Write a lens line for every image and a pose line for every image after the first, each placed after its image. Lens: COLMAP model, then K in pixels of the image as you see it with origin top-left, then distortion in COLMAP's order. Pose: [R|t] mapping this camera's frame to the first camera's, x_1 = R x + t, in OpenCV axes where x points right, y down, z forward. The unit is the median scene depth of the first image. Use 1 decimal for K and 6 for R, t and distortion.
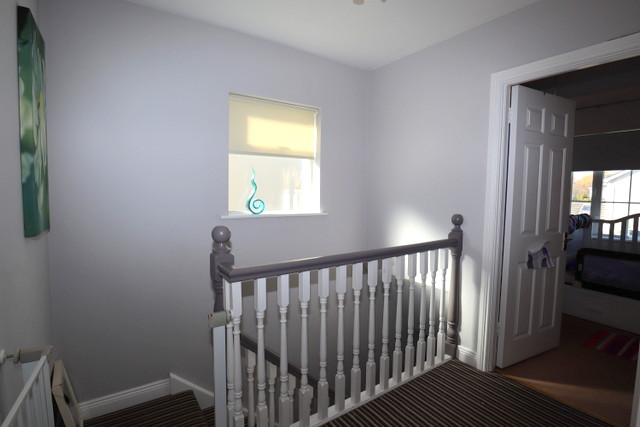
lens RADIAL K [[321.2, 0, 320.6], [0, 321.2, 213.2], [0, 0, 1]] dist [-0.026371, 0.002206]
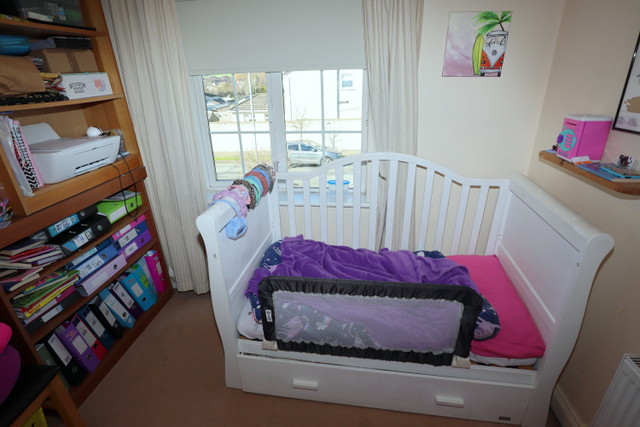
lens RADIAL K [[321.2, 0, 319.9], [0, 321.2, 212.8], [0, 0, 1]] dist [-0.026371, 0.002206]
pose [[0.665563, -0.312359, 0.677833, 0.624235], [0.086219, 0.934306, 0.345889, -0.111509], [-0.741345, -0.171769, 0.648771, 0.696215]]
